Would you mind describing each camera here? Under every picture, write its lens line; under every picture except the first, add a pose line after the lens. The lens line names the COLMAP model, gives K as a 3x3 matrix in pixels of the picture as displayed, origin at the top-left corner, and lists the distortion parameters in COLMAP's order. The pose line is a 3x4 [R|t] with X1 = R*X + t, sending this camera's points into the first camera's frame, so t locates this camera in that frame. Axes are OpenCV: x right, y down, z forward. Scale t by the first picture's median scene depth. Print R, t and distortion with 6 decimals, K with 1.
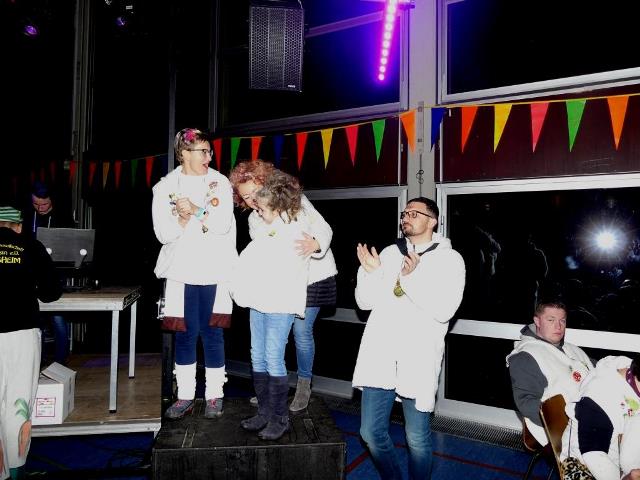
lens RADIAL K [[475.2, 0, 320.0], [0, 475.2, 240.0], [0, 0, 1]] dist [-0.008272, -0.001859]
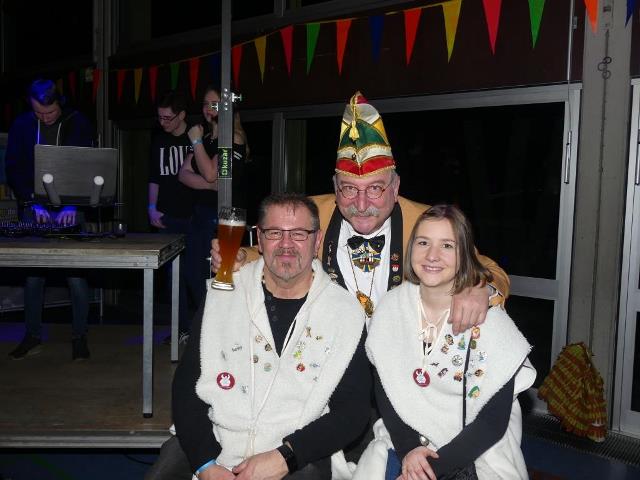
lens RADIAL K [[597.9, 0, 319.3], [0, 597.9, 237.8], [0, 0, 1]] dist [0.007189, 0.006665]
pose [[0.989673, 0.014377, -0.142618, -0.054745], [-0.000887, 0.995553, 0.094201, 0.019208], [0.143338, -0.093102, 0.985285, 0.156025]]
